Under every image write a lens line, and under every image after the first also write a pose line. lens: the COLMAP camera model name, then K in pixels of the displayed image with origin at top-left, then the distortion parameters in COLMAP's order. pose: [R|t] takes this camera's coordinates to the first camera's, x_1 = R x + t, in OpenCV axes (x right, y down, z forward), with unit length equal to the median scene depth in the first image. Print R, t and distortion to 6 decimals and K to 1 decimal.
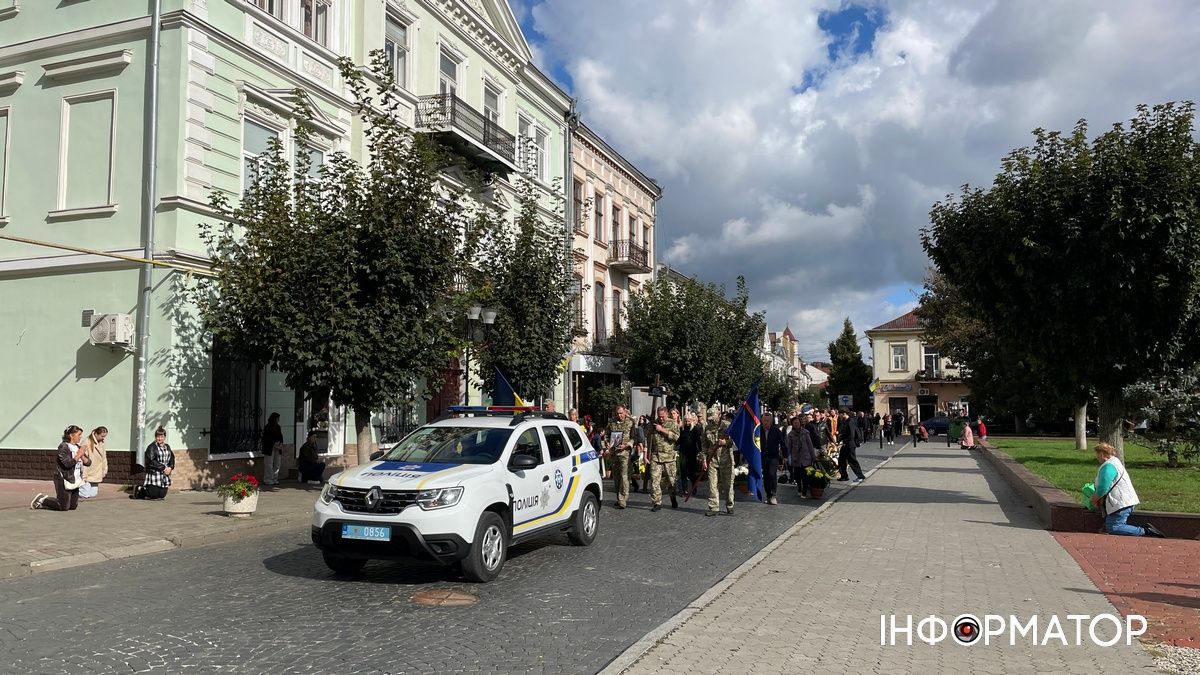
lens RADIAL K [[847.8, 0, 597.9], [0, 847.8, 334.3], [0, 0, 1]] dist [0.048202, -0.002207]
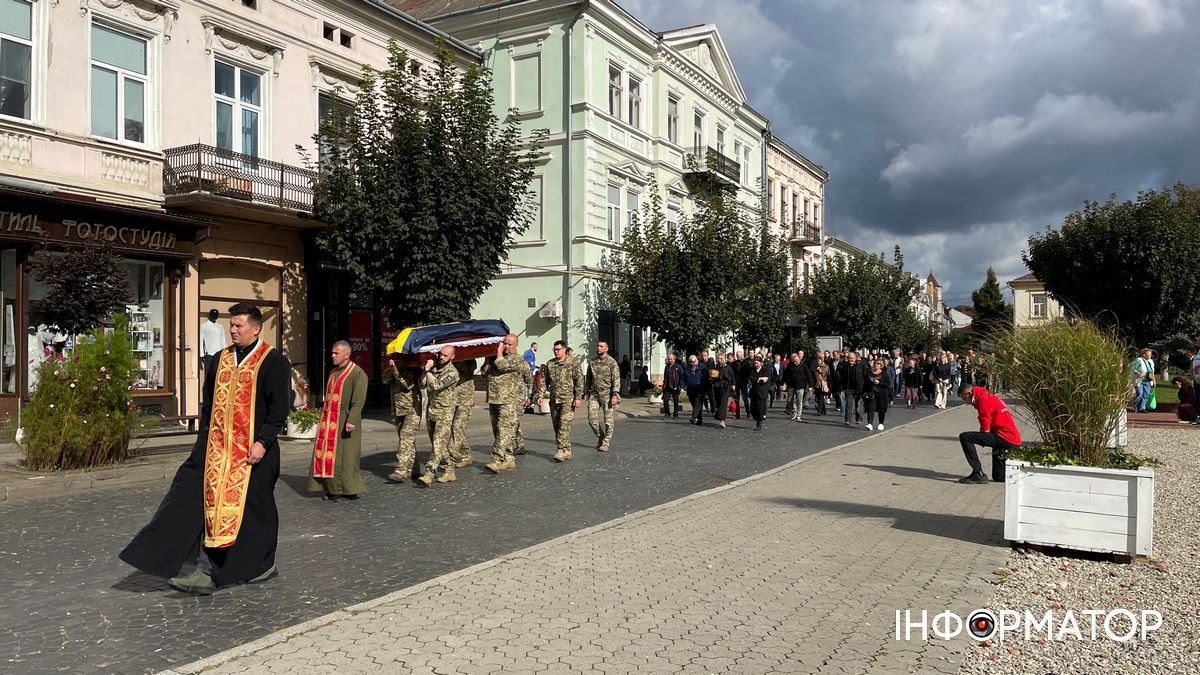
lens RADIAL K [[846.1, 0, 598.6], [0, 846.1, 345.2], [0, 0, 1]] dist [0.025514, -0.003337]
pose [[0.988602, -0.004517, -0.150482, -0.189312], [0.016210, 0.996933, 0.076565, -0.064257], [0.149675, -0.078132, 0.985643, -0.746436]]
